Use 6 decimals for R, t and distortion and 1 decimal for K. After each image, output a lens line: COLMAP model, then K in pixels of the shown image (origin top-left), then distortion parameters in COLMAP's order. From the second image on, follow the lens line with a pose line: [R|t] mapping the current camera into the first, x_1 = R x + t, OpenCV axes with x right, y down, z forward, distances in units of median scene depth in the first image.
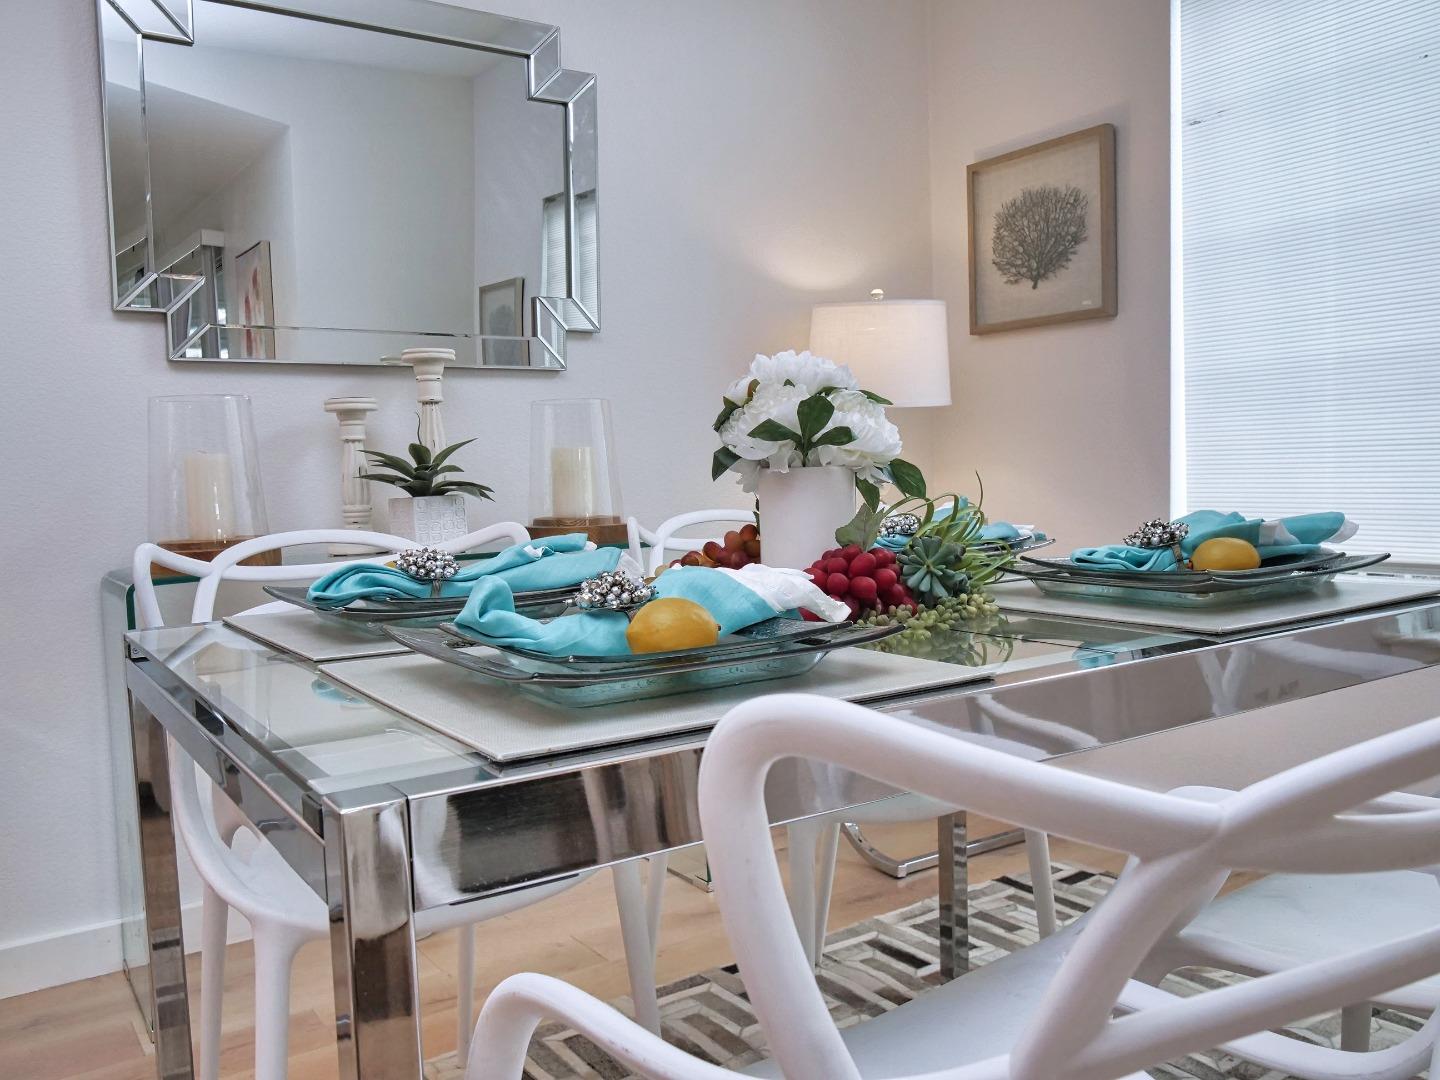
lens RADIAL K [[1164.9, 0, 716.5], [0, 1164.9, 538.1], [0, 0, 1]] dist [0.030390, -0.003510]
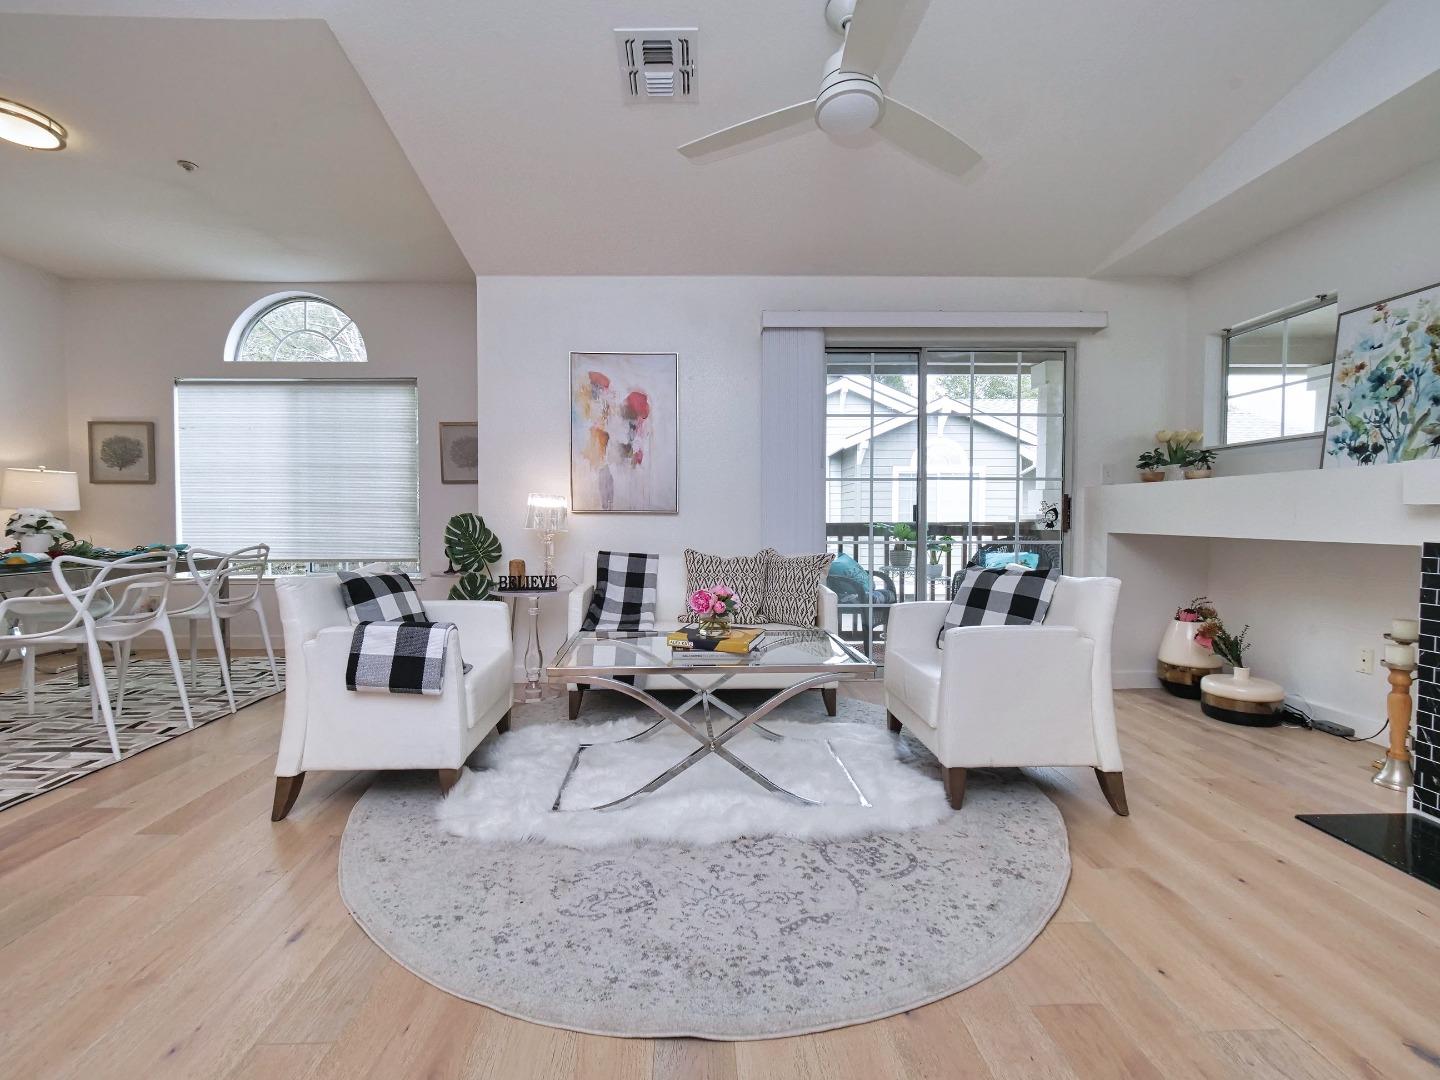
lens RADIAL K [[612.2, 0, 702.7], [0, 612.2, 535.3], [0, 0, 1]] dist [-0.002917, 0.001040]
pose [[0.543460, 0.009417, 0.839382, -0.219005], [0.036280, 0.998739, -0.034695, 0.052144], [-0.838651, 0.049308, 0.542433, -1.055697]]
